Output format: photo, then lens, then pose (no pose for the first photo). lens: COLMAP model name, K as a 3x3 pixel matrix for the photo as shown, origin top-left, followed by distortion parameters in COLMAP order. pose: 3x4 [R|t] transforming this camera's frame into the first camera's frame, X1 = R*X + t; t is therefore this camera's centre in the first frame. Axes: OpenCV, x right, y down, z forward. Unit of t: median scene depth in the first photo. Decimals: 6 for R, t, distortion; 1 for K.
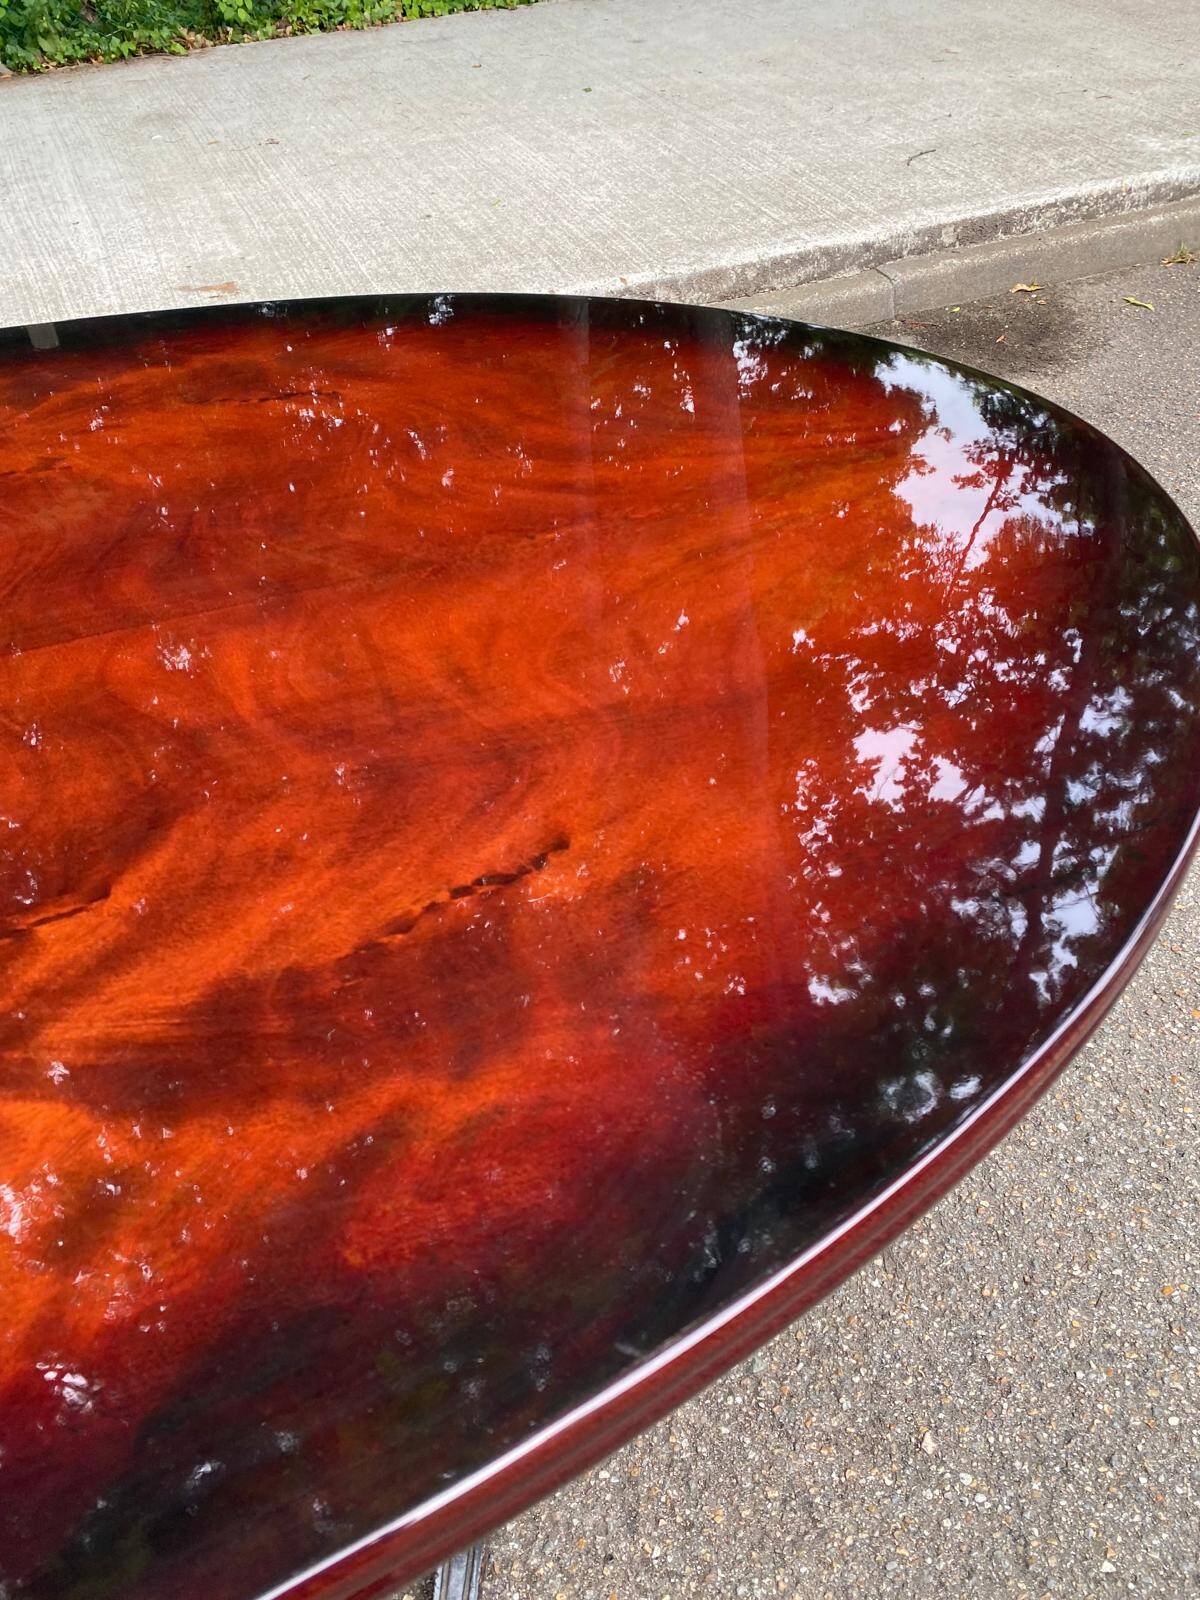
lens RADIAL K [[1217.4, 0, 589.1], [0, 1217.4, 794.6], [0, 0, 1]] dist [0.011262, -0.009443]
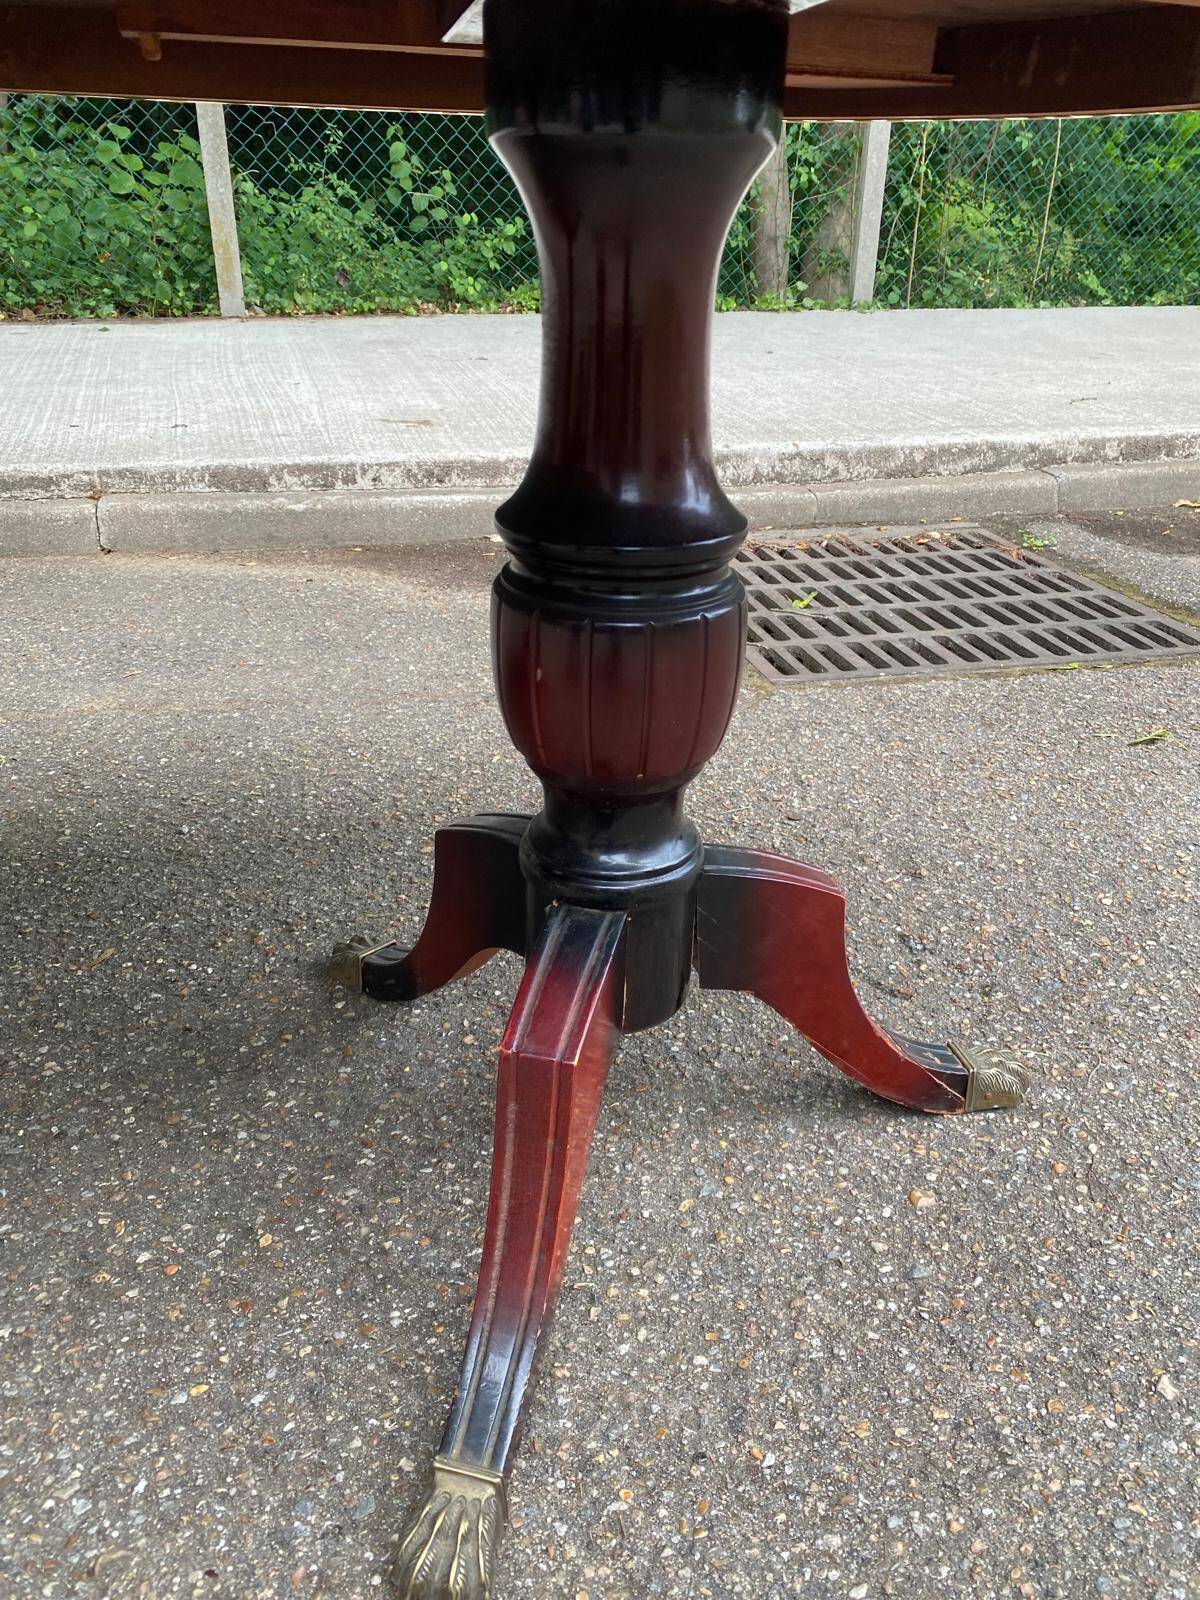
lens RADIAL K [[1217.4, 0, 619.0], [0, 1217.4, 778.2], [0, 0, 1]] dist [0.011262, -0.009443]
pose [[0.990916, 0.104810, -0.084258, -0.003600], [-0.125036, 0.948714, -0.290357, 0.153949], [0.049505, 0.298255, 0.953201, 0.074434]]
